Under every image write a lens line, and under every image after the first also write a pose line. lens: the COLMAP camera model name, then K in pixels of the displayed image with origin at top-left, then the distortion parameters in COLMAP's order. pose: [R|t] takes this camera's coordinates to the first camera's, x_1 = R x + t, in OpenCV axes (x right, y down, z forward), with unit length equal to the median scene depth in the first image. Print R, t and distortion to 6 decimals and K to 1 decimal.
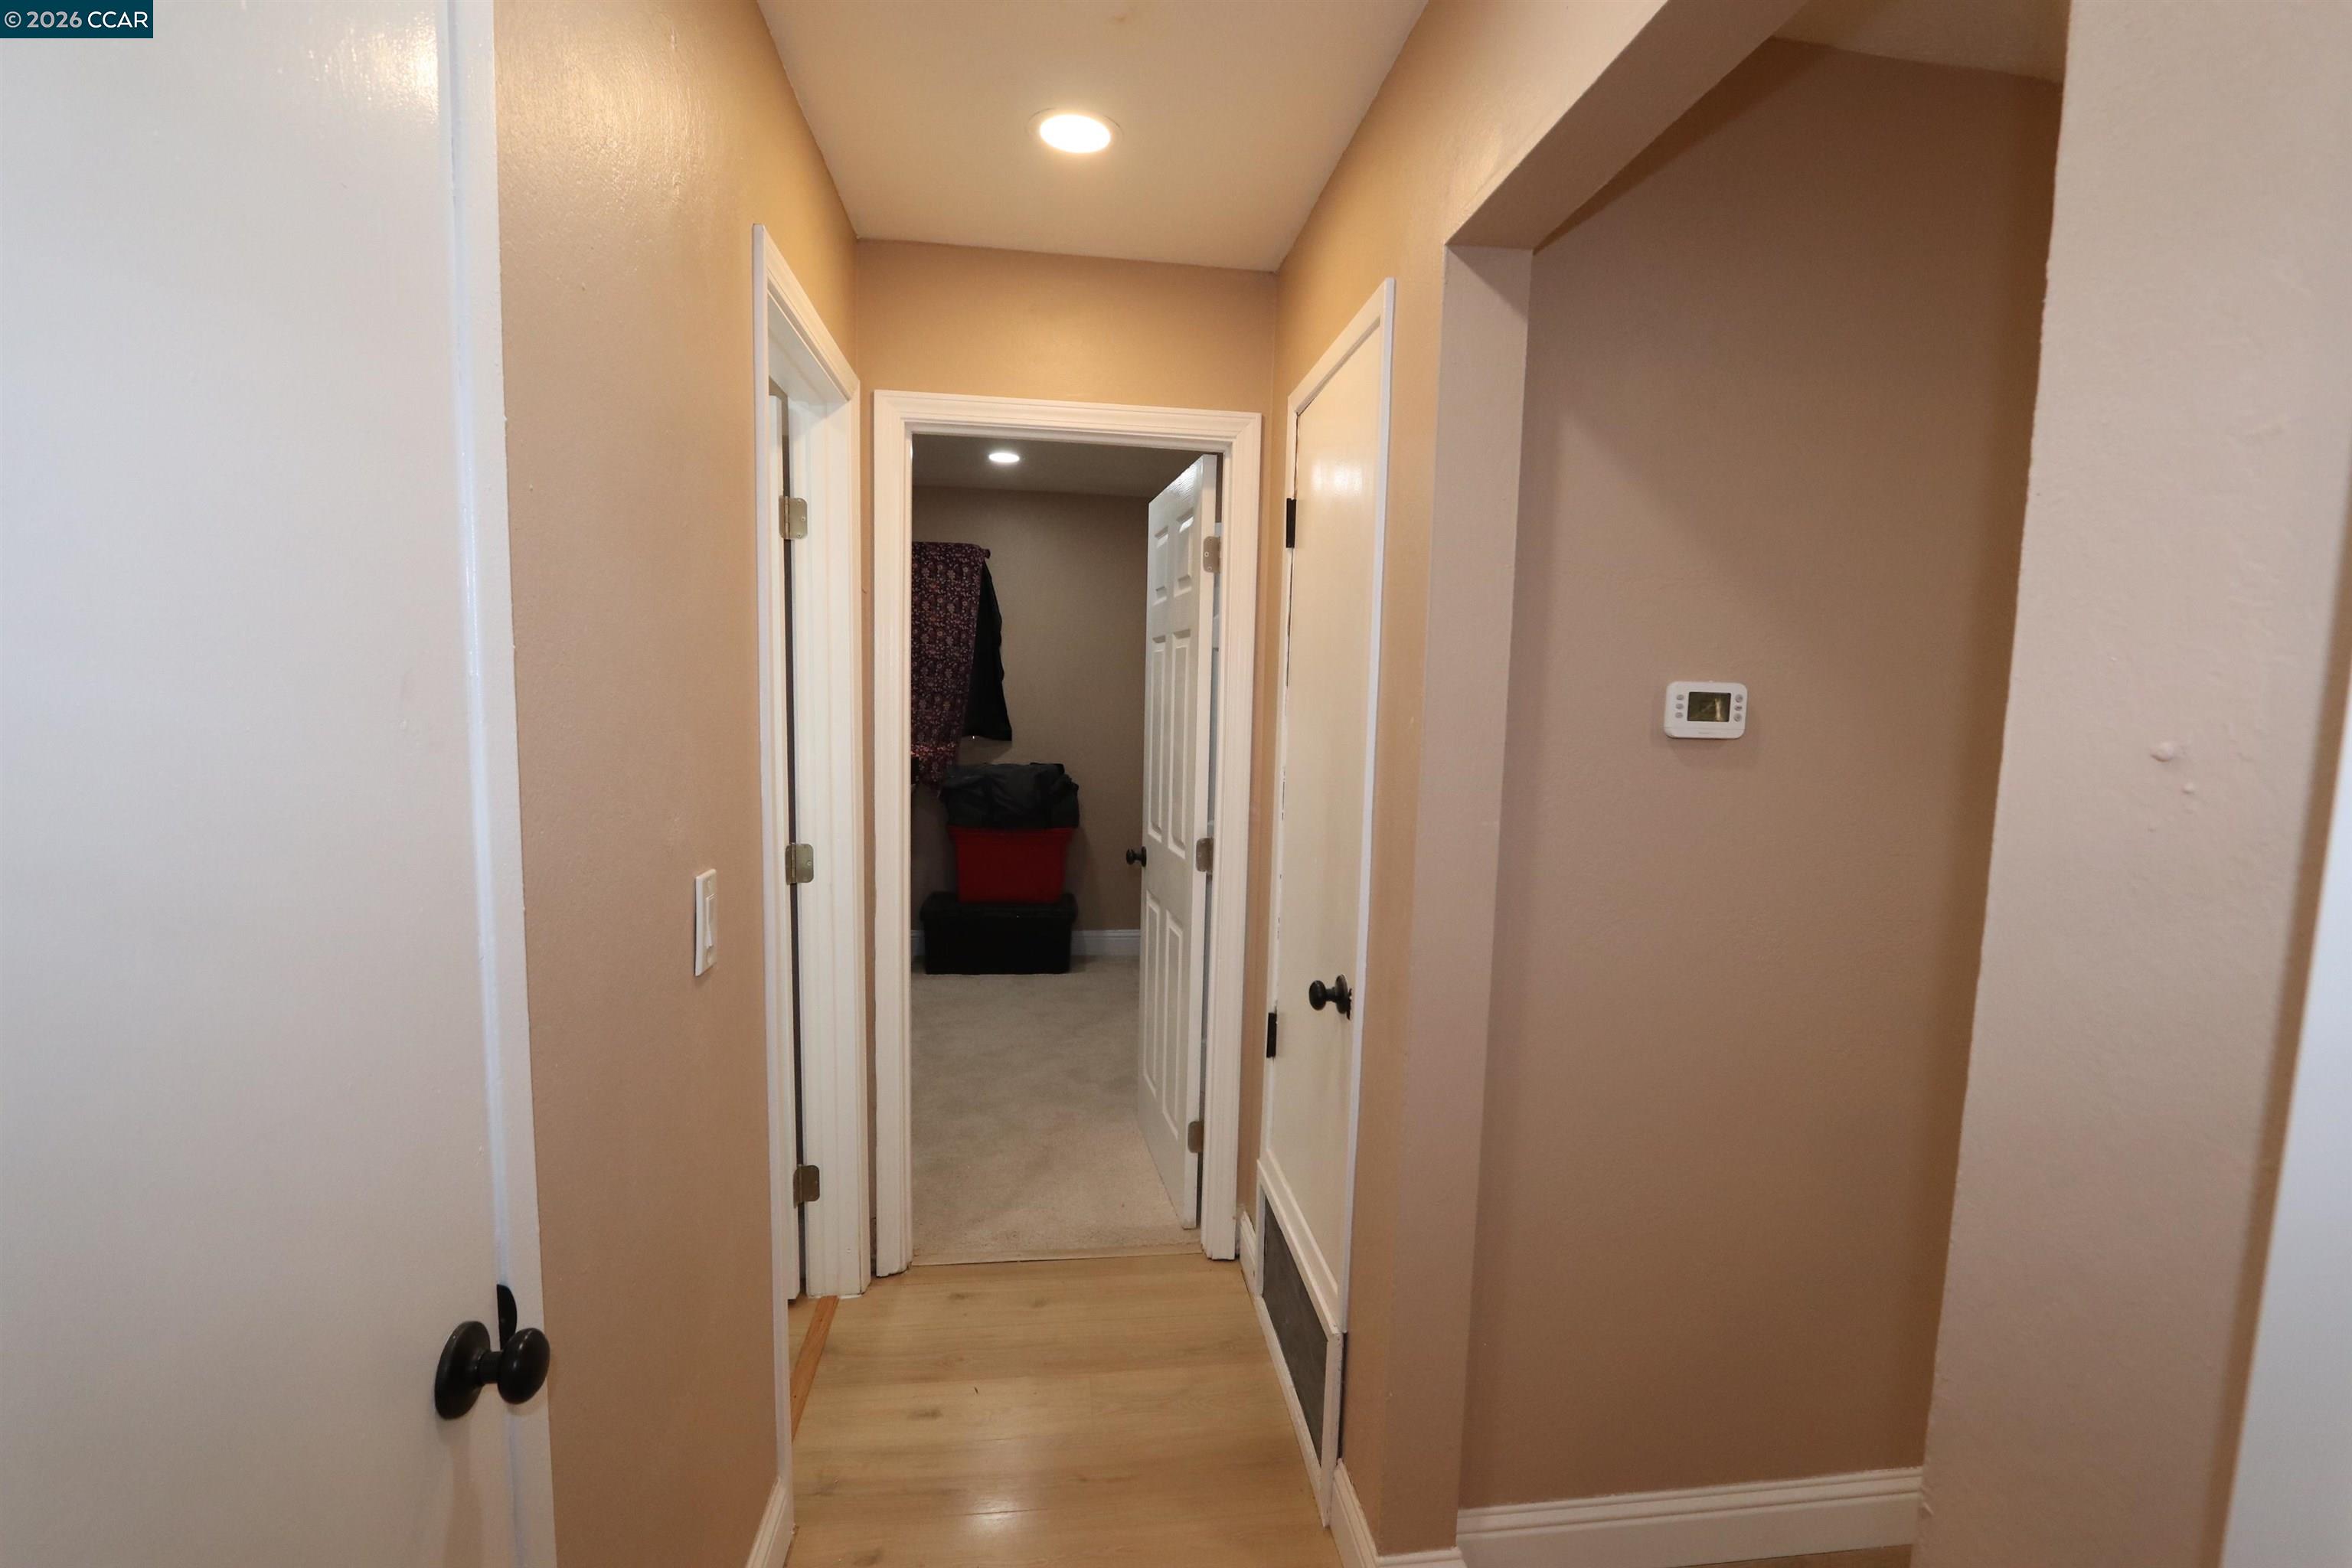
lens RADIAL K [[1080.1, 0, 1186.9], [0, 1080.1, 801.6], [0, 0, 1]] dist [-0.021289, 0.003791]
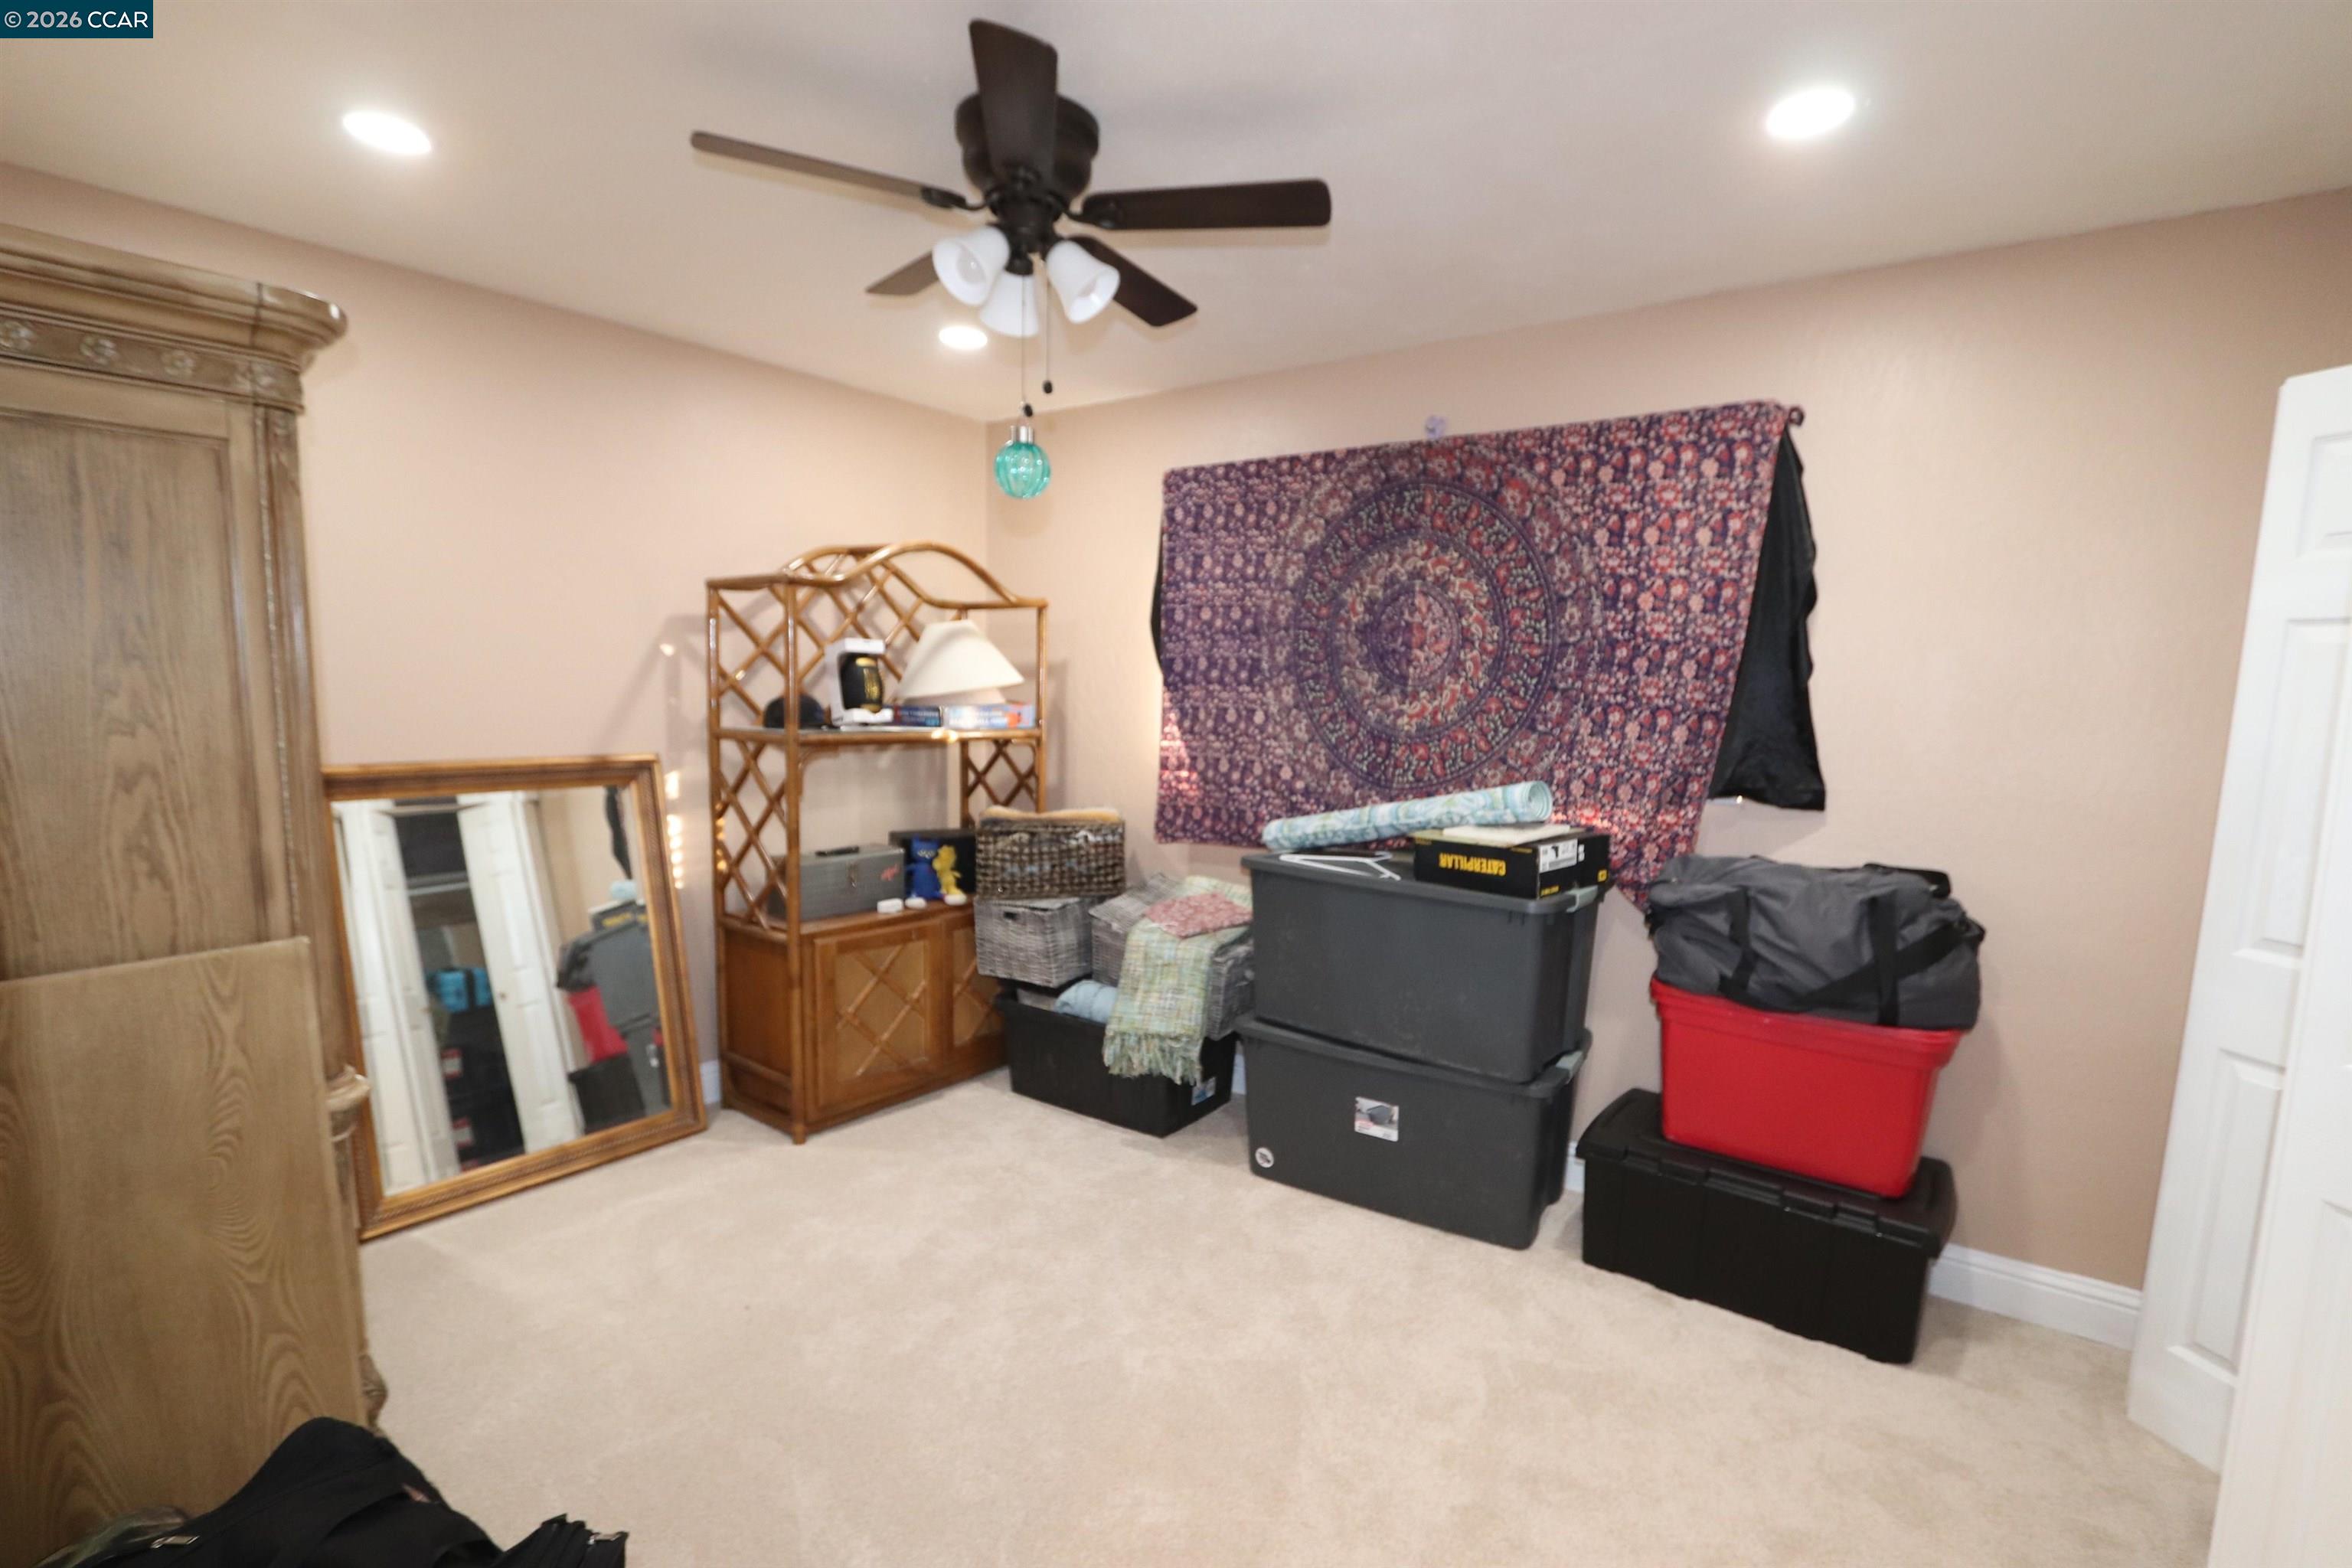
lens RADIAL K [[1080.1, 0, 1199.8], [0, 1080.1, 822.0], [0, 0, 1]] dist [-0.021289, 0.003791]
pose [[0.722734, 0.073202, -0.687239, -0.038425], [-0.075273, 0.996797, 0.027014, -0.045233], [0.687015, 0.032206, 0.725929, 0.488223]]
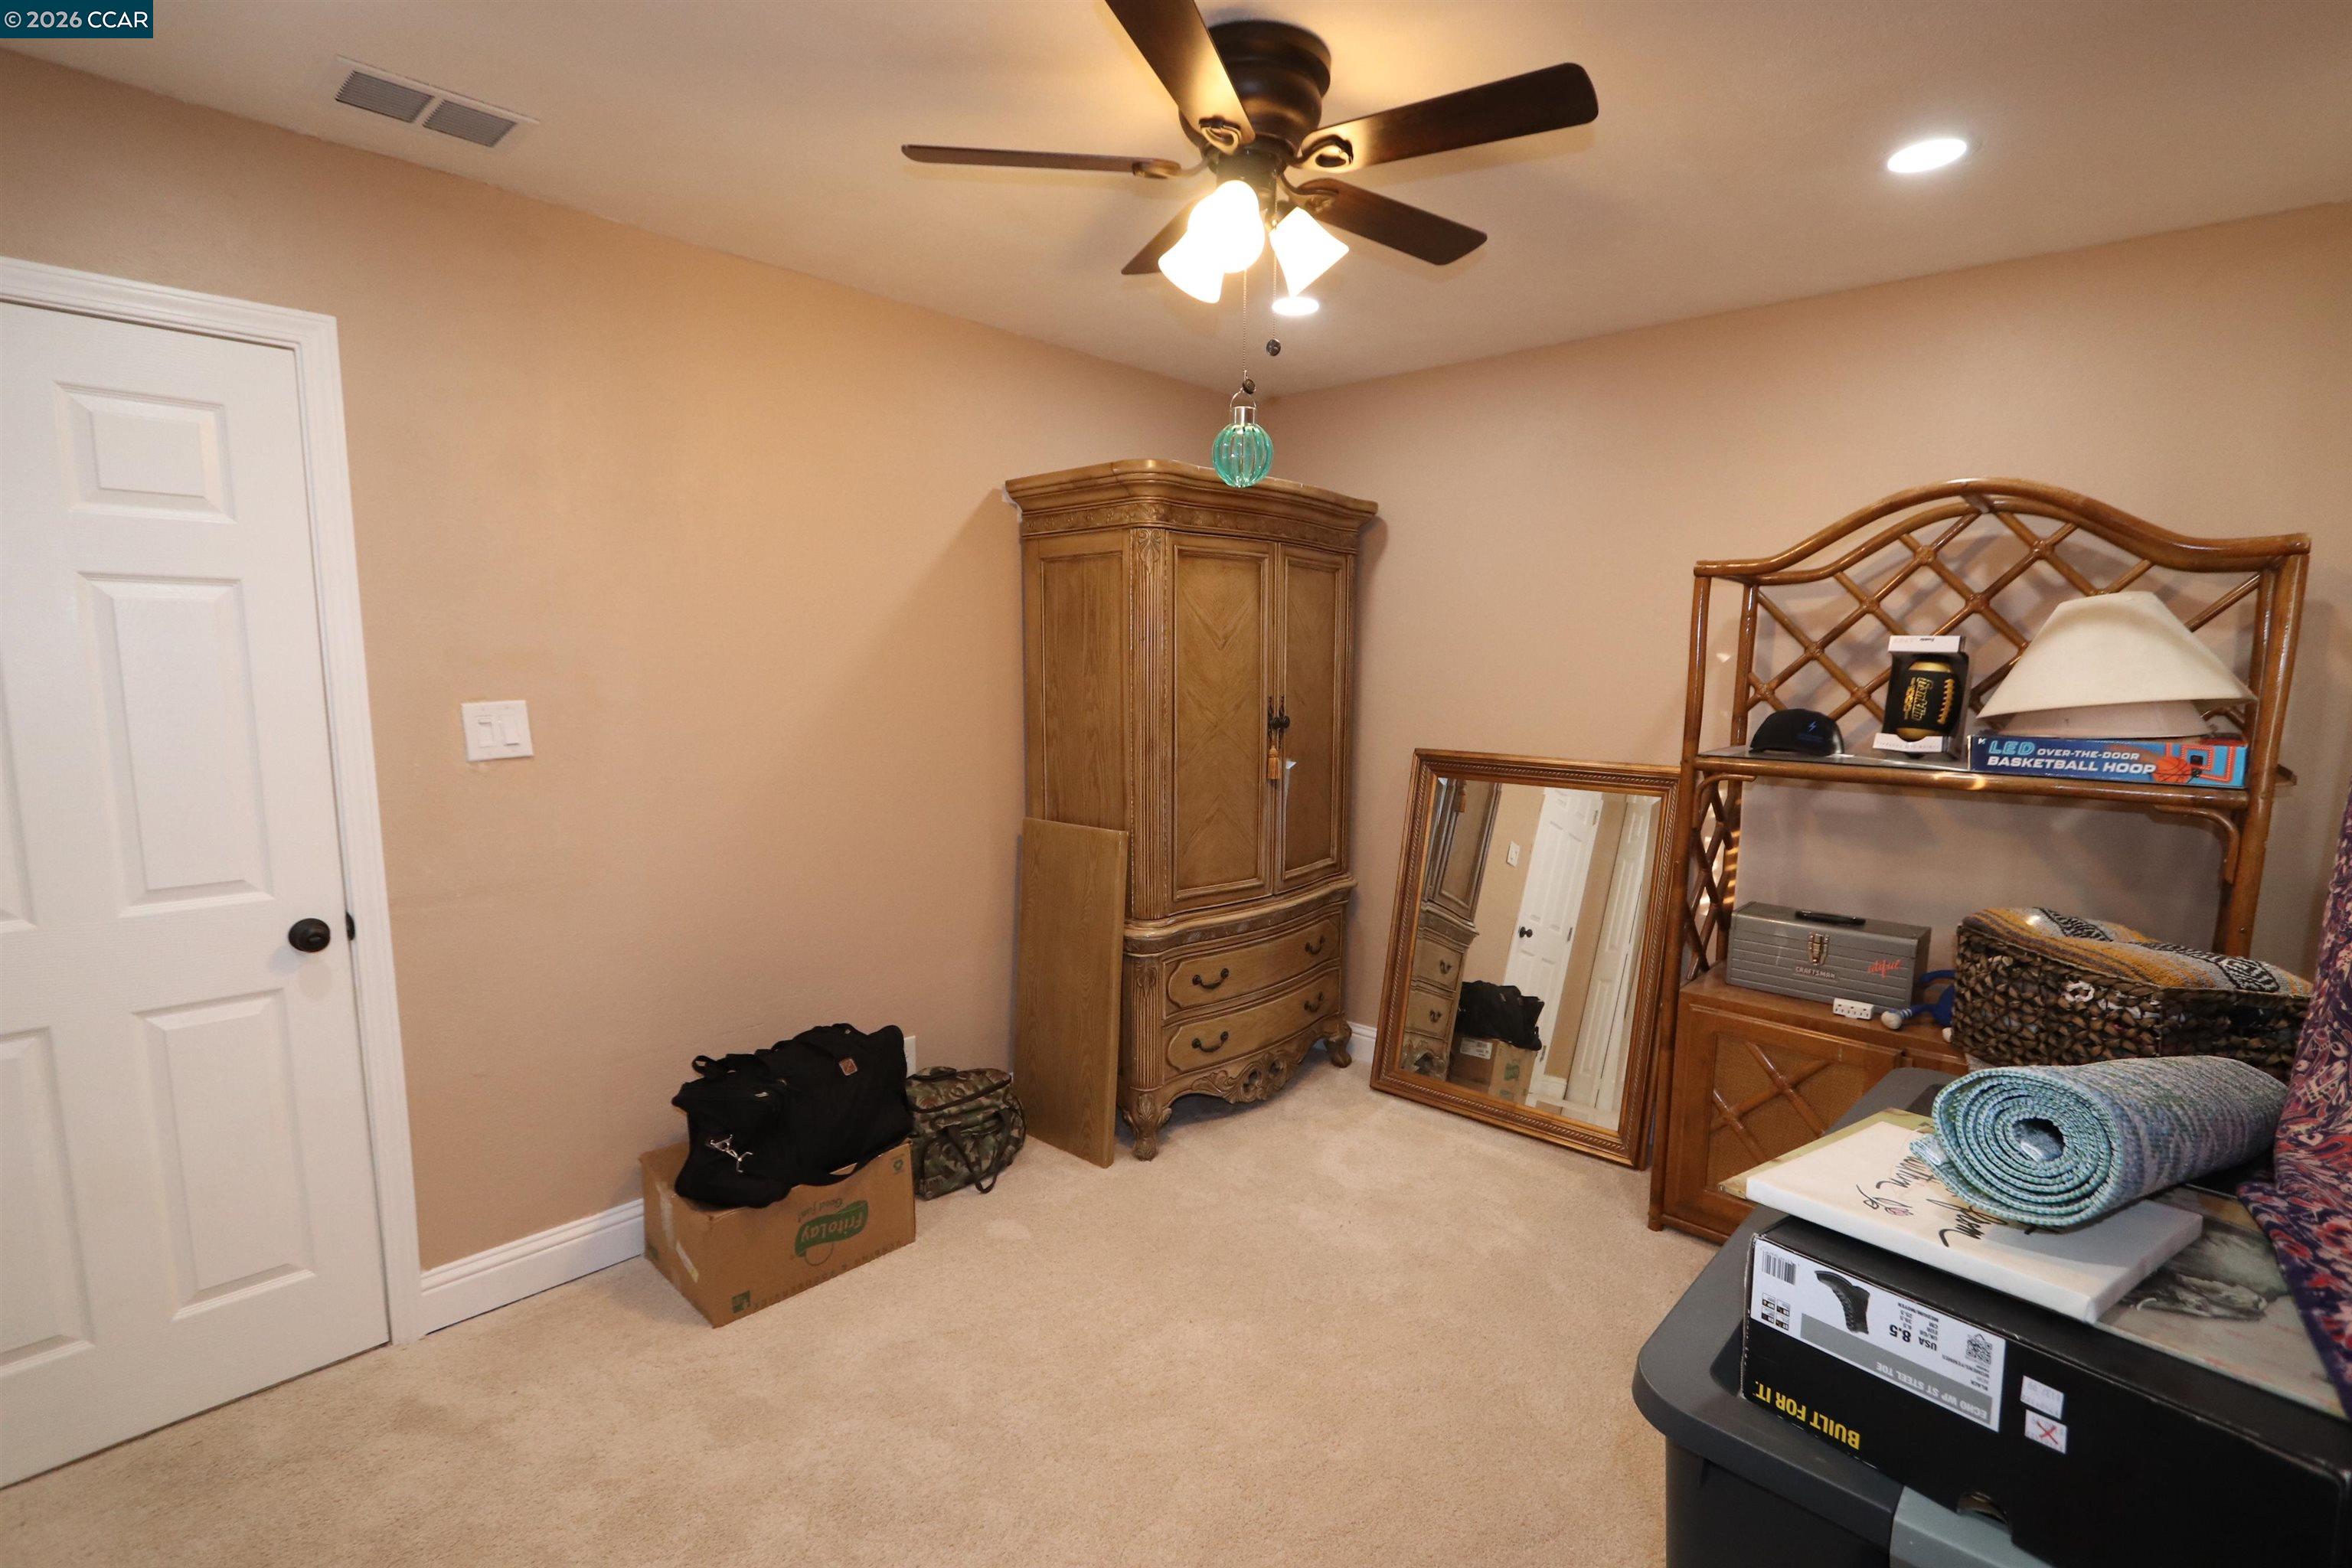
lens RADIAL K [[1080.1, 0, 1186.7], [0, 1080.1, 805.0], [0, 0, 1]] dist [-0.021289, 0.003791]
pose [[-0.750626, 0.050108, -0.658824, -0.105930], [-0.104148, 0.975682, 0.192867, -0.108418], [0.652467, 0.213387, -0.727154, 0.972485]]
